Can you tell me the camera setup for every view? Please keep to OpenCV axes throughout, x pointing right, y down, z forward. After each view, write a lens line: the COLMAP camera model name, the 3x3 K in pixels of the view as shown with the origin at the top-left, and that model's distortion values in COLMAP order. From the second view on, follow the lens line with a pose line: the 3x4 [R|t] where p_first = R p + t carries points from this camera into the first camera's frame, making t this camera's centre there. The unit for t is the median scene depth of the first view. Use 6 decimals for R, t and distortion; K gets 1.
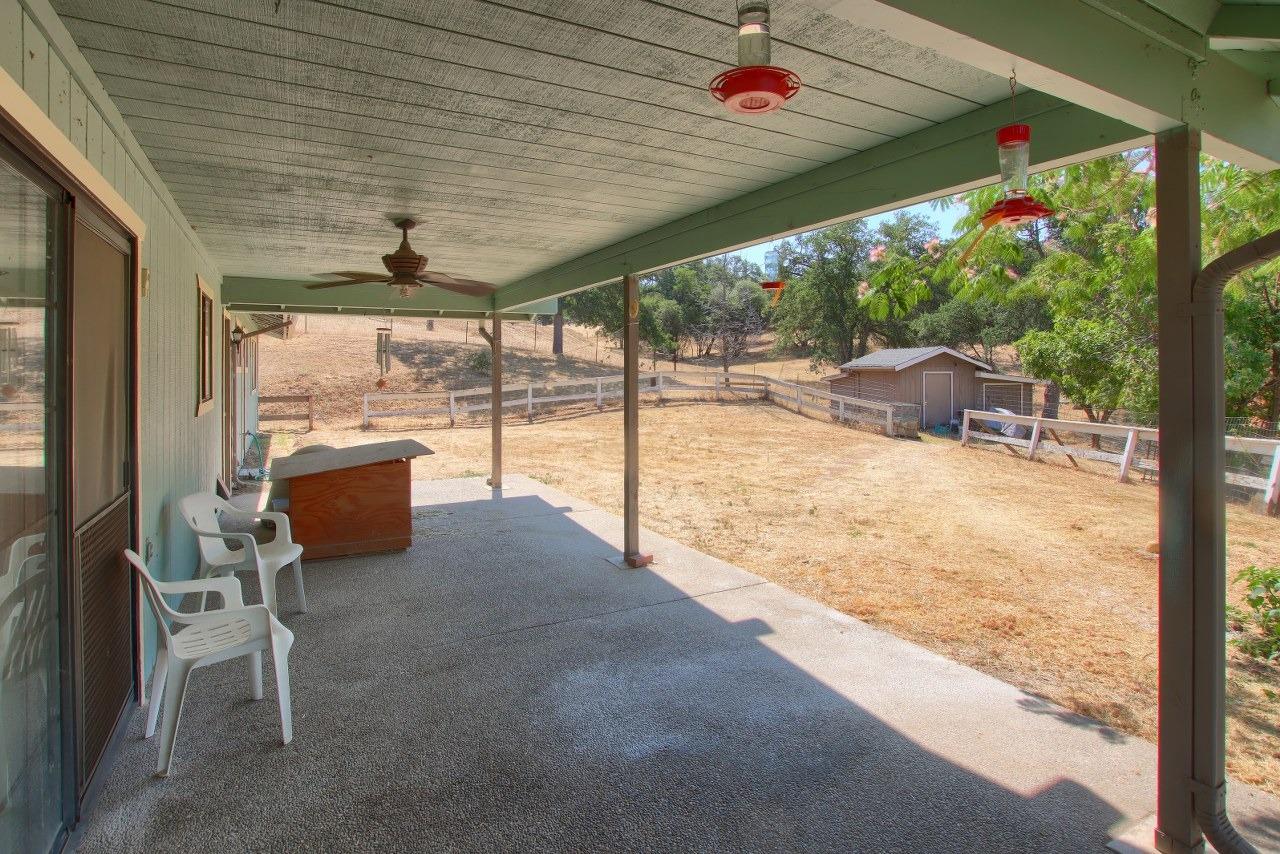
lens RADIAL K [[648.9, 0, 639.0], [0, 648.9, 363.8], [0, 0, 1]] dist [0.003437, 0.000616]
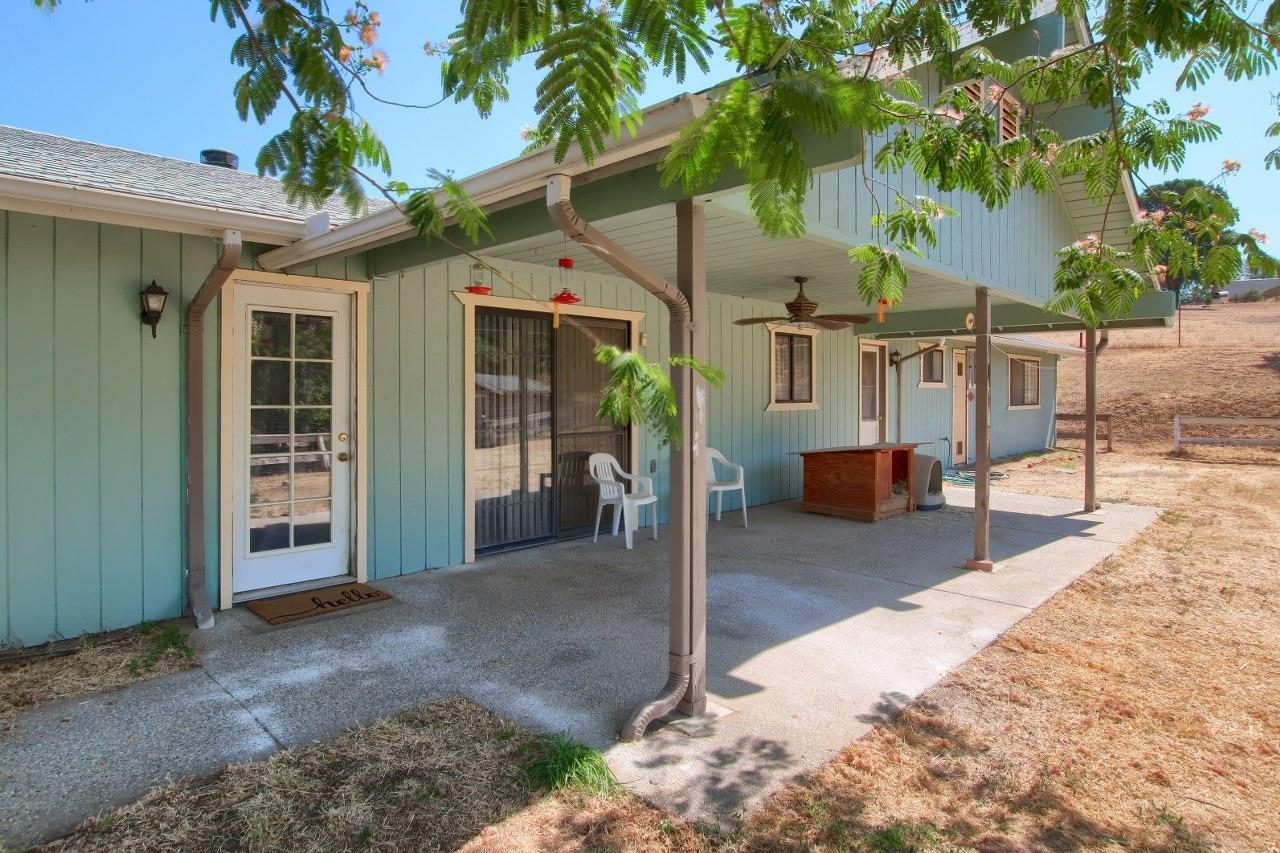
lens RADIAL K [[723.7, 0, 639.6], [0, 723.7, 390.4], [0, 0, 1]] dist [-0.000977, -0.000036]
pose [[0.290980, 0.008116, -0.956695, 0.984134], [0.000160, 0.999964, 0.008532, 0.016548], [0.956729, -0.002636, 0.290968, 0.169520]]
